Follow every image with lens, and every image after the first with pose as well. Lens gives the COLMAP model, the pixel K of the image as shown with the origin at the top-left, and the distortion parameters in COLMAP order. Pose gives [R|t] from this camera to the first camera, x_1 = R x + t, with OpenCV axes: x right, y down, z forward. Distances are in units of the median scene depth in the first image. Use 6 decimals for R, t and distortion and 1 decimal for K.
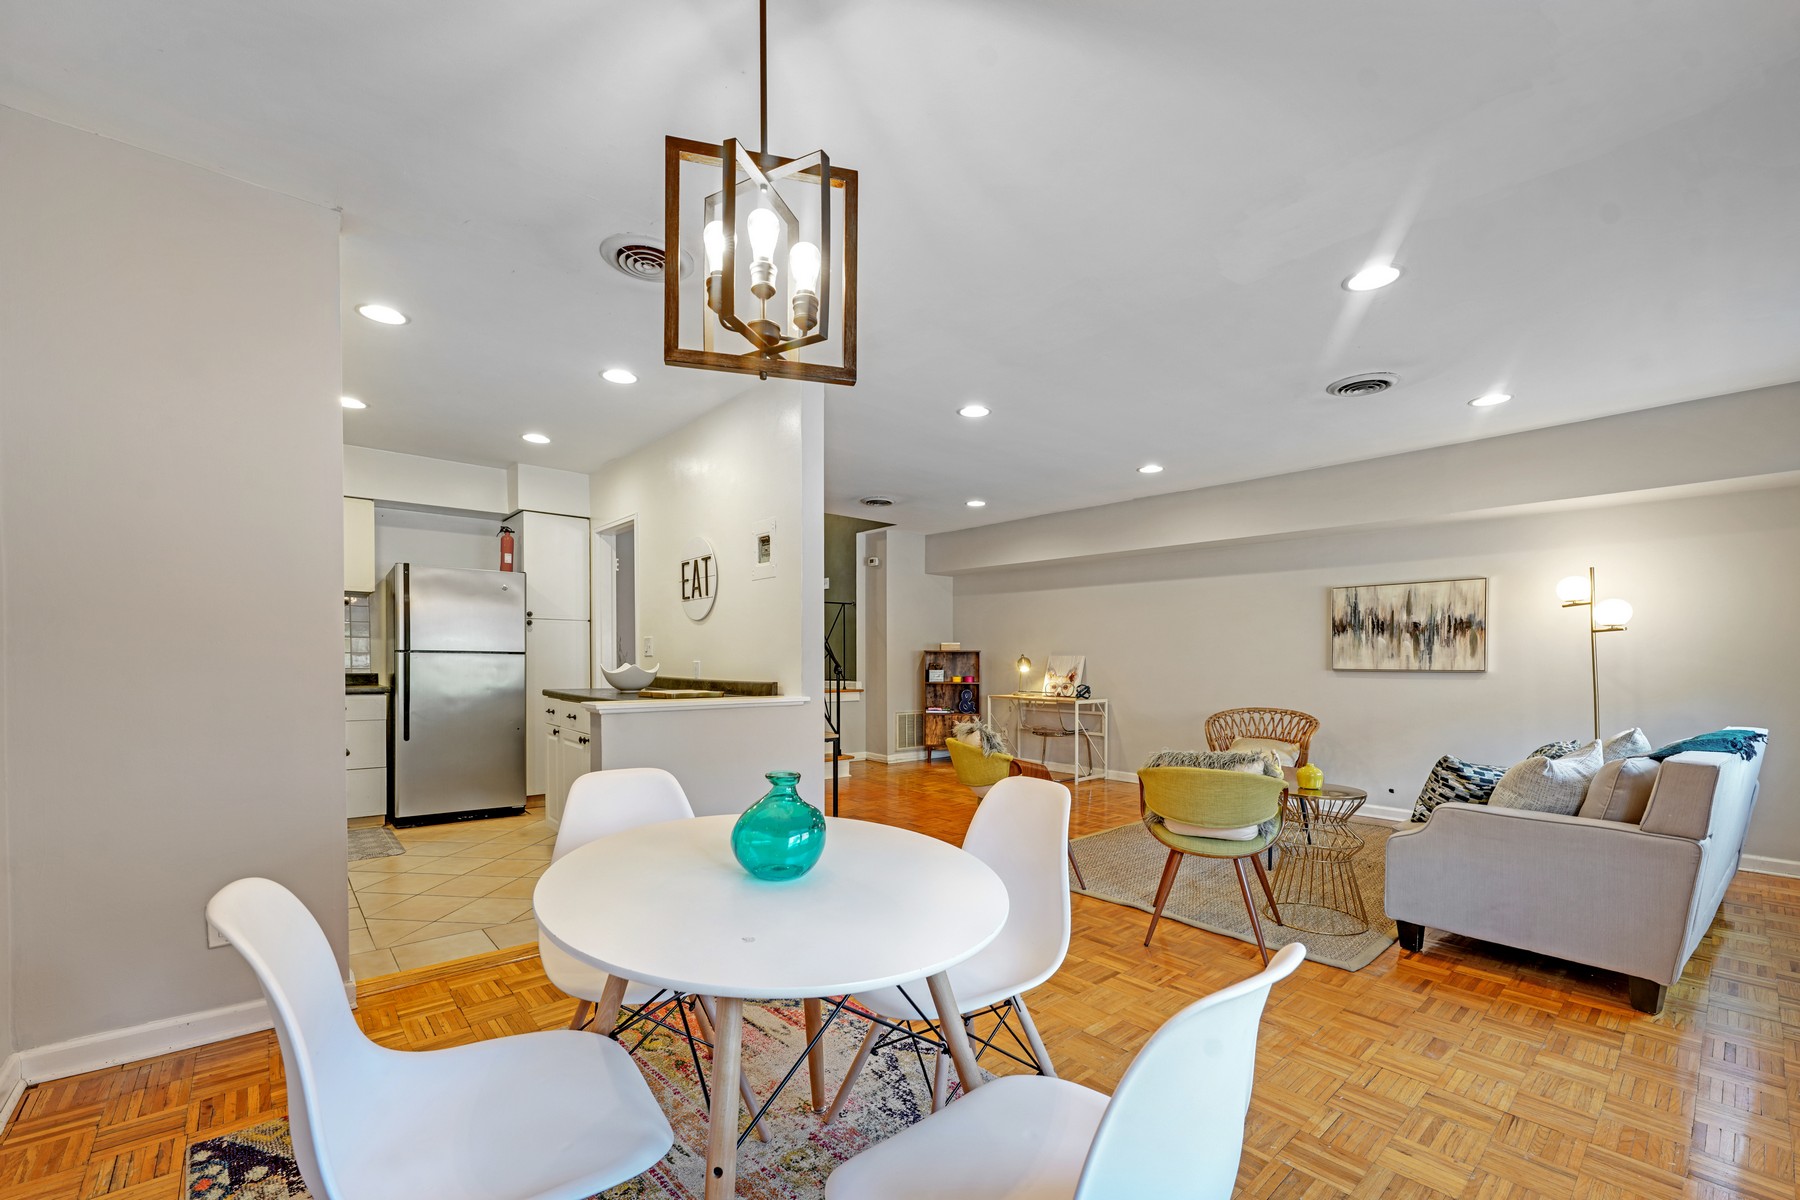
lens RADIAL K [[732.8, 0, 897.3], [0, 732.8, 677.8], [0, 0, 1]] dist [-0.000097, -0.000050]
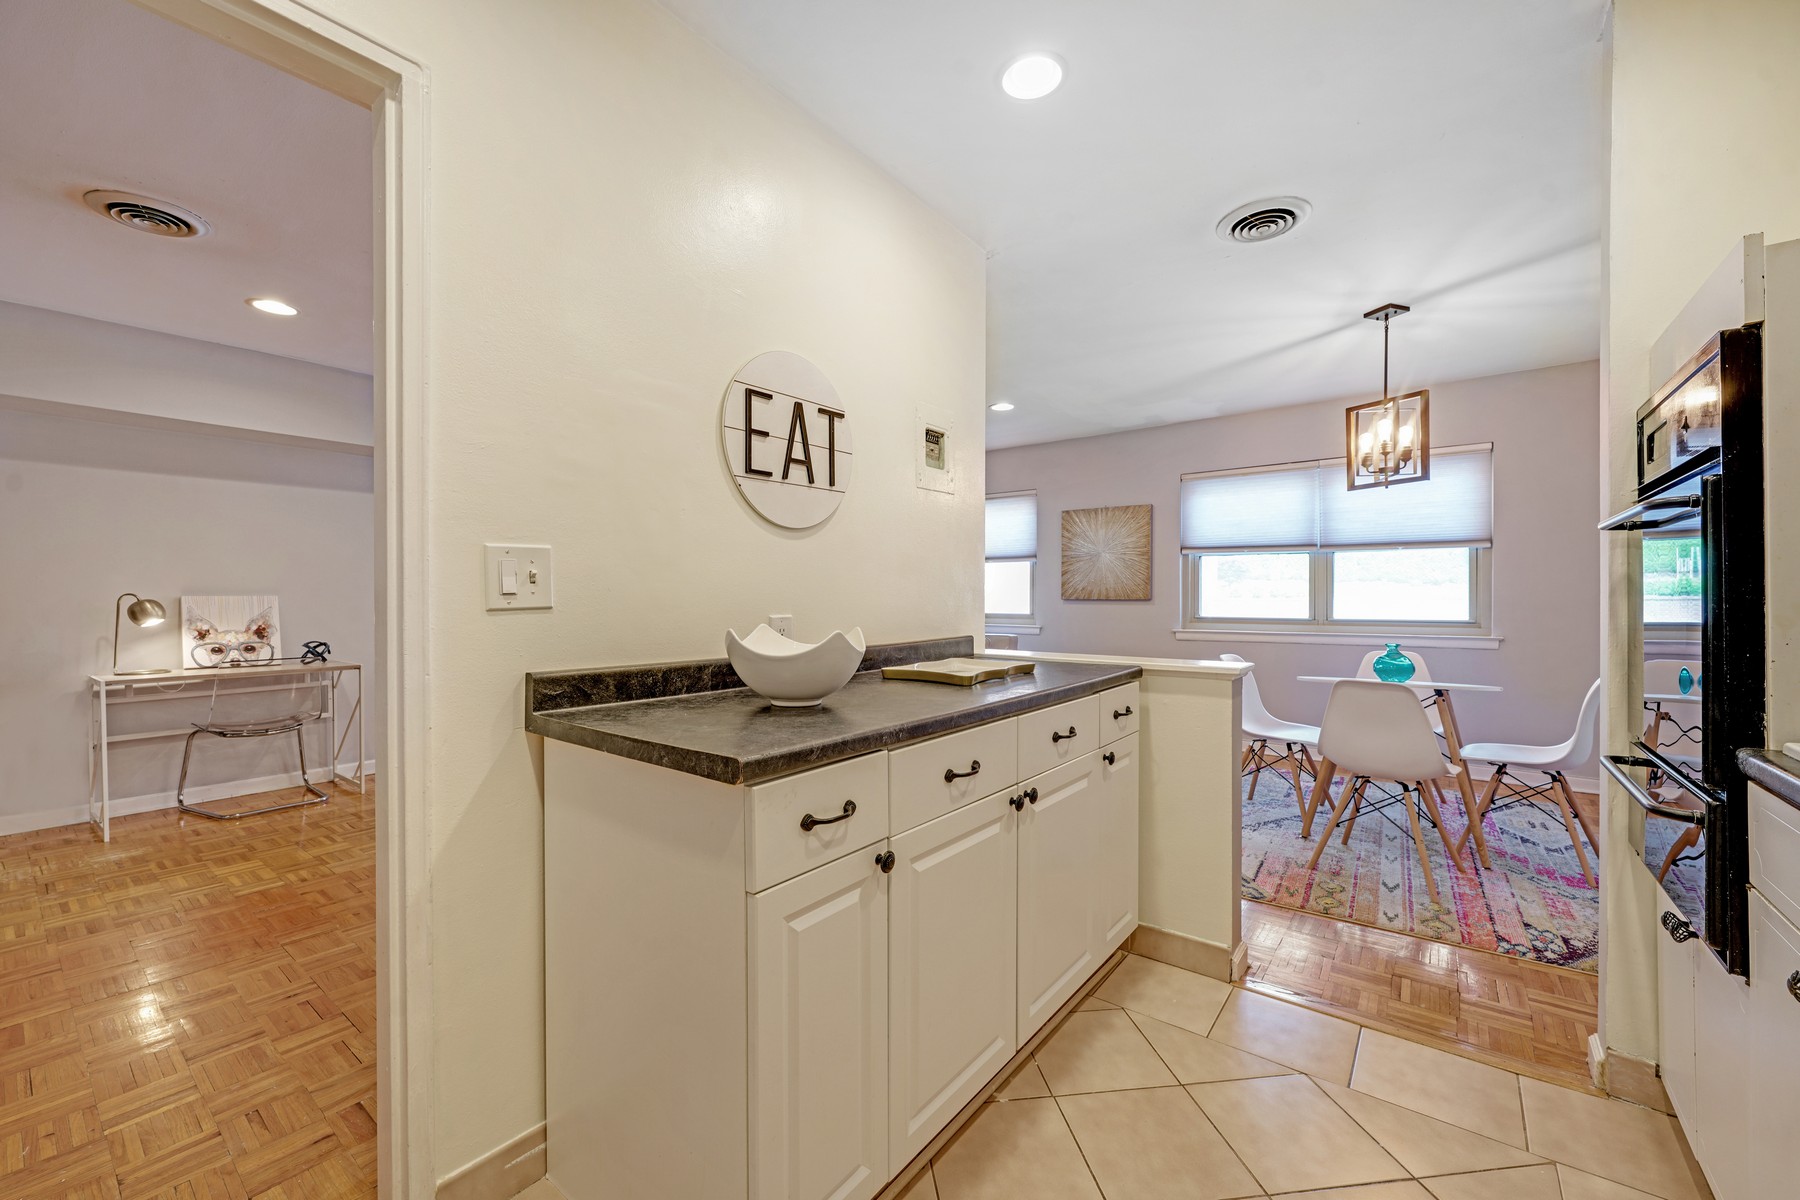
lens RADIAL K [[717.7, 0, 889.4], [0, 717.7, 598.9], [0, 0, 1]] dist [0.000535, 0.000025]
pose [[-0.193904, -0.011389, 0.980954, -0.584414], [0.027190, 0.999486, 0.016979, -0.031078], [-0.980644, 0.029964, -0.193495, 0.813806]]
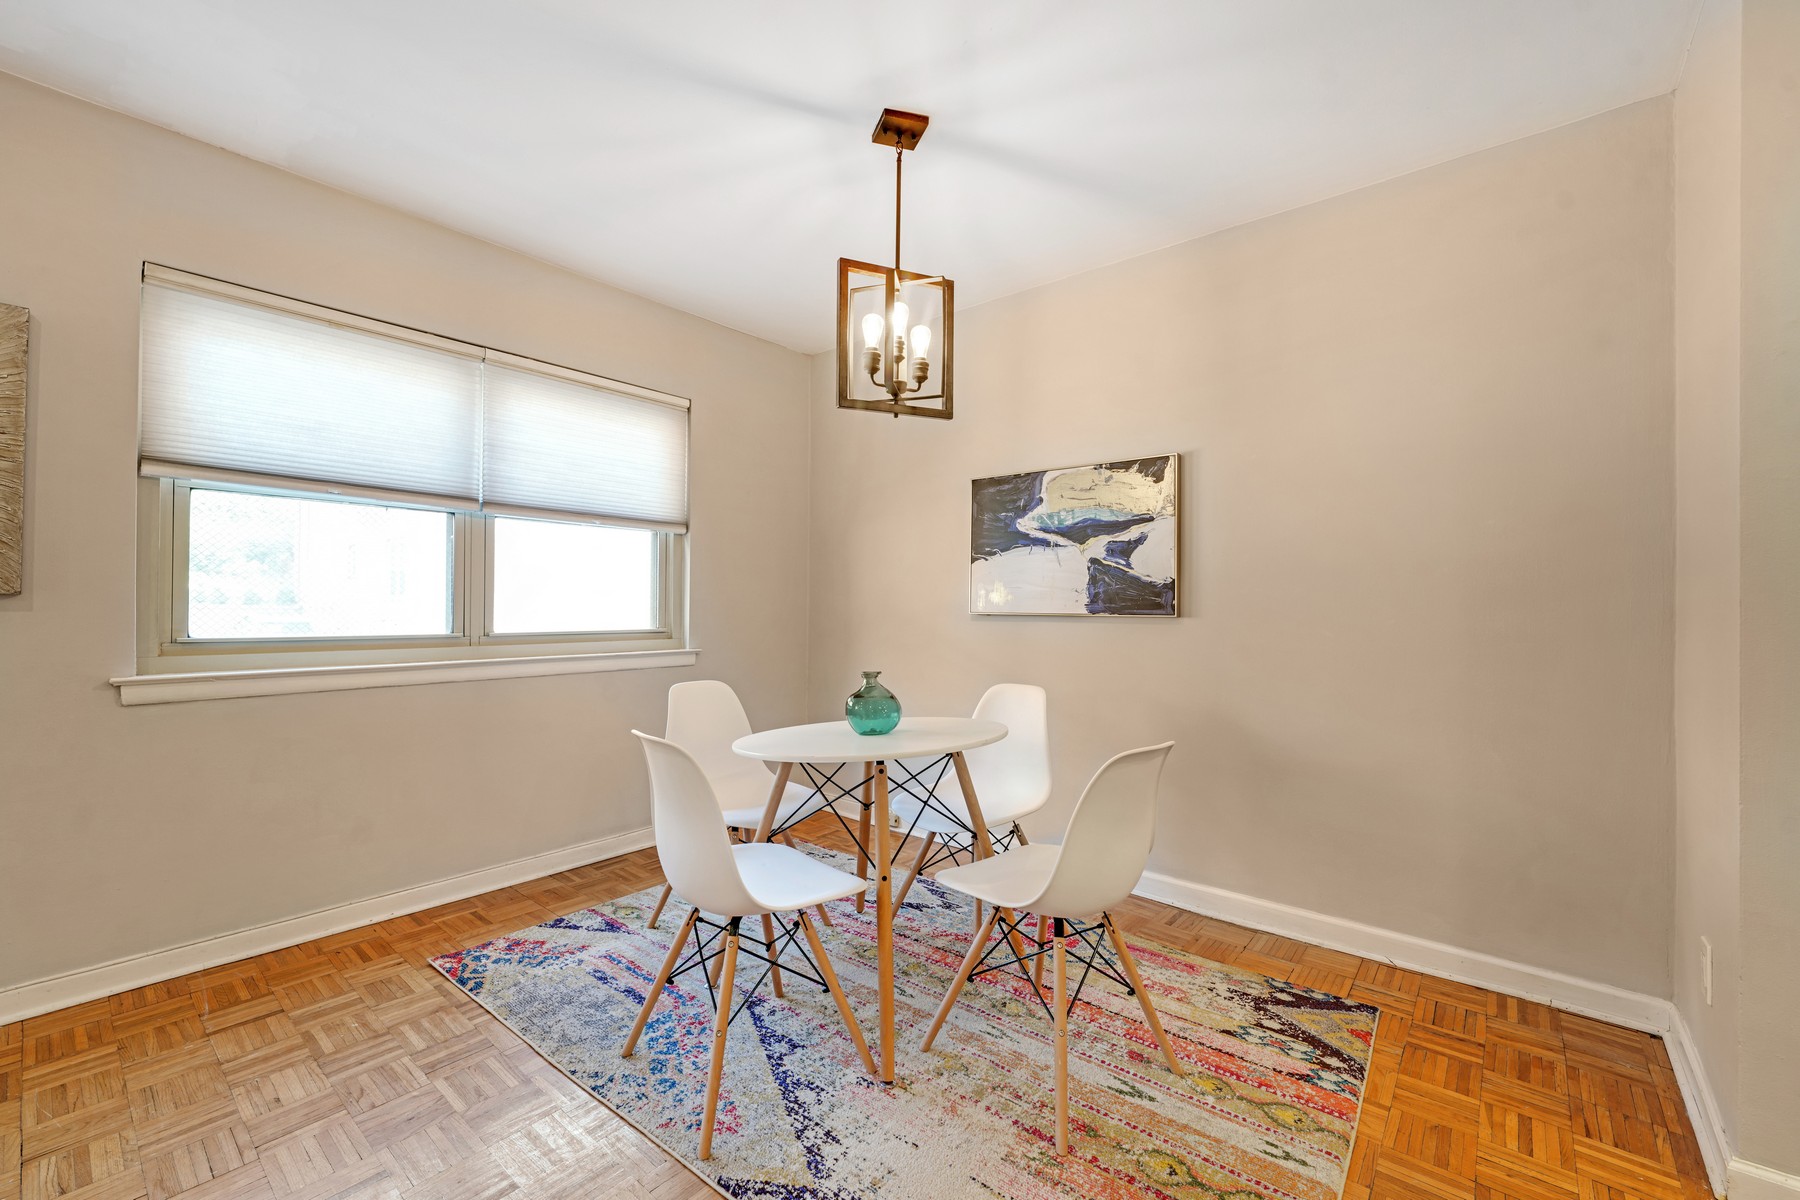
lens RADIAL K [[732.2, 0, 886.9], [0, 732.2, 601.2], [0, 0, 1]] dist [-0.001665, -0.000100]
pose [[-0.988721, -0.018614, -0.148607, 0.016485], [-0.021981, 0.999537, 0.021041, -0.015184], [0.148147, 0.024070, -0.988672, 0.646634]]
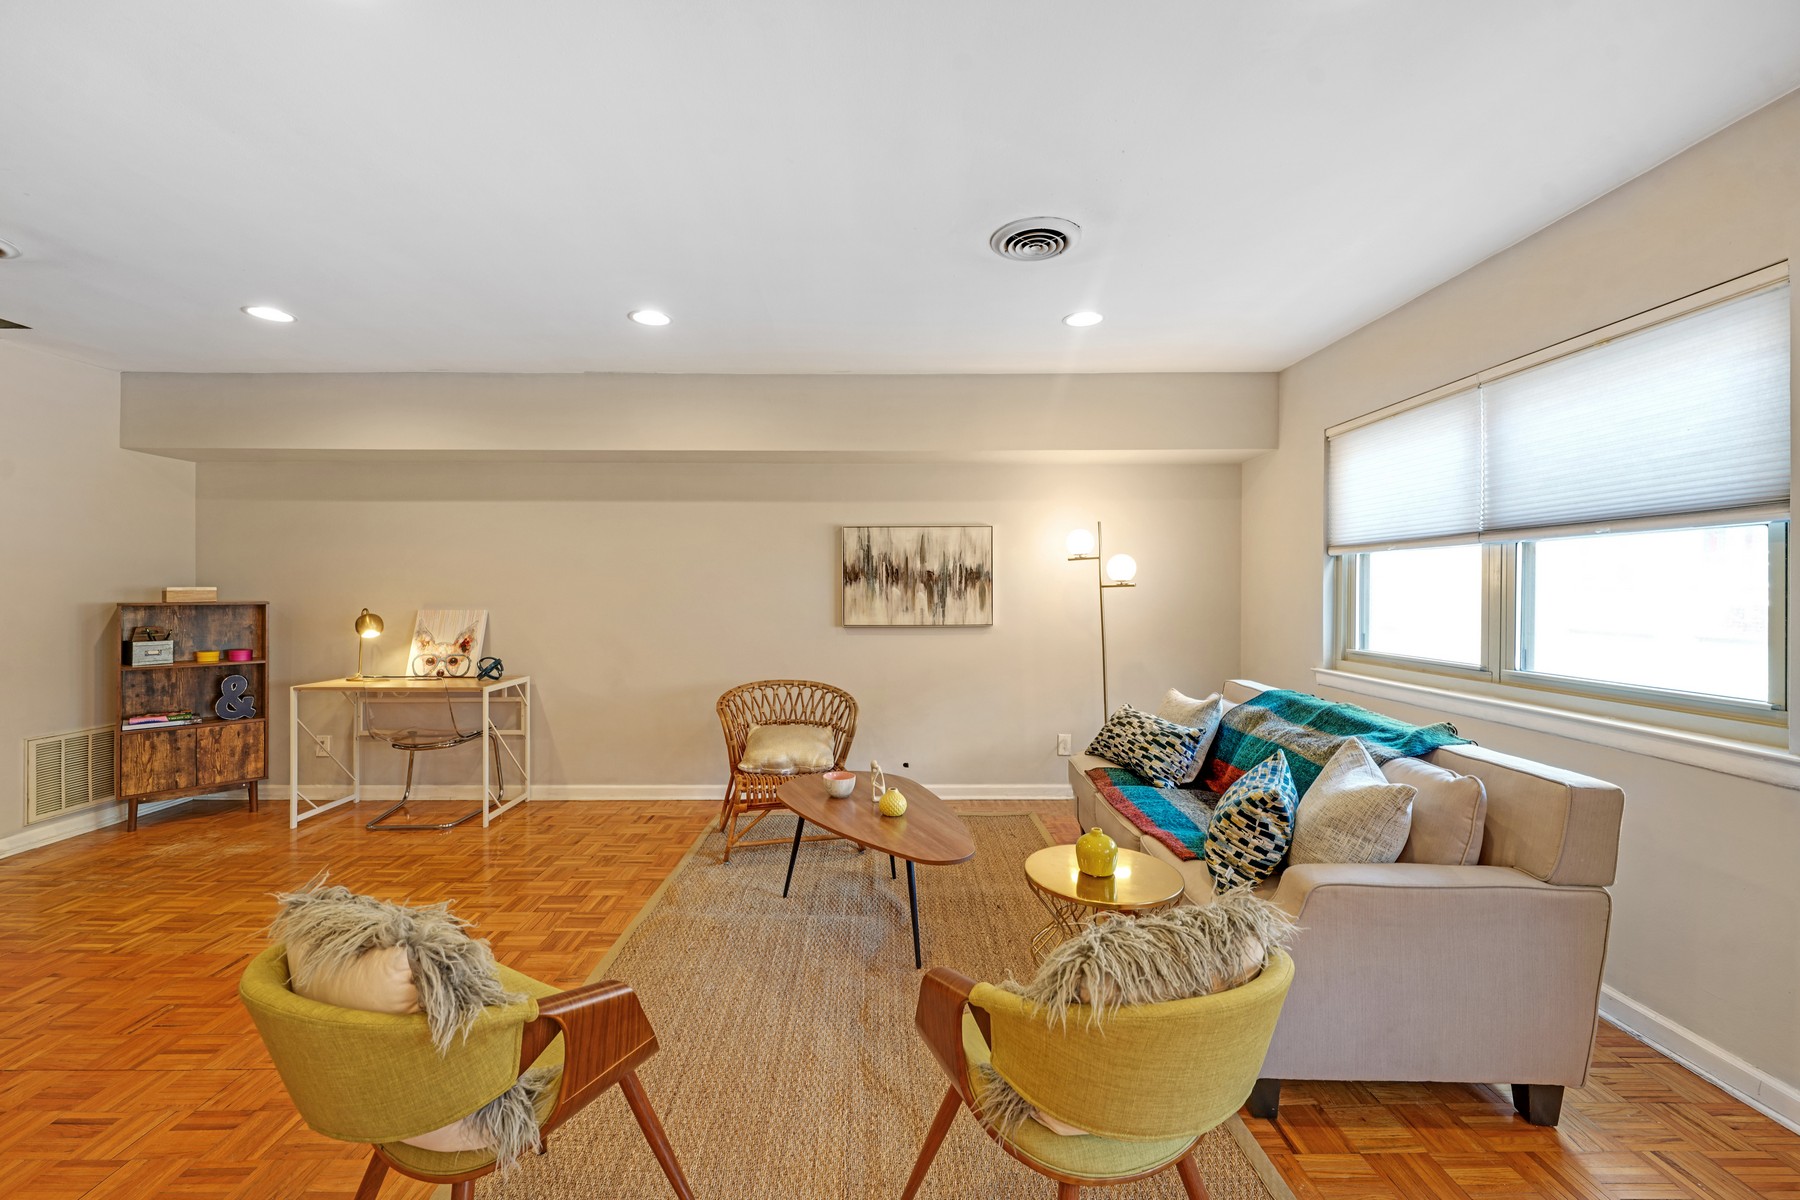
lens RADIAL K [[721.7, 0, 880.0], [0, 721.7, 585.7], [0, 0, 1]] dist [0.000609, 0.000738]
pose [[0.659470, -0.000826, 0.751730, 0.014464], [0.024276, 0.999501, -0.020199, -0.039630], [-0.751339, 0.031570, 0.659161, 0.444425]]
